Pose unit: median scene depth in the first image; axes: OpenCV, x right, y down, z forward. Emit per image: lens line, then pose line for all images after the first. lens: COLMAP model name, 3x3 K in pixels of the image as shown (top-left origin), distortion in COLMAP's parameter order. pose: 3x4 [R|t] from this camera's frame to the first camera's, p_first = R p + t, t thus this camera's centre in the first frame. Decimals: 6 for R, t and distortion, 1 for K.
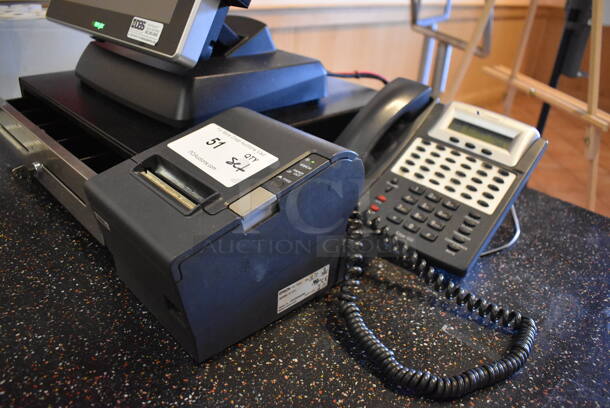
lens RADIAL K [[479.2, 0, 305.1], [0, 479.2, 203.1], [0, 0, 1]] dist [-0.098312, 0.005473]
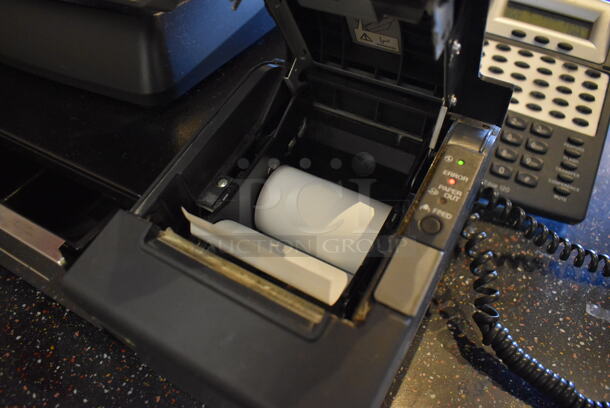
lens RADIAL K [[479.2, 0, 305.8], [0, 479.2, 201.6], [0, 0, 1]] dist [-0.098312, 0.005473]
pose [[0.956783, -0.242986, 0.159760, -0.204542], [0.184681, 0.932087, 0.311620, -0.195441], [-0.224629, -0.268648, 0.936680, 0.359738]]
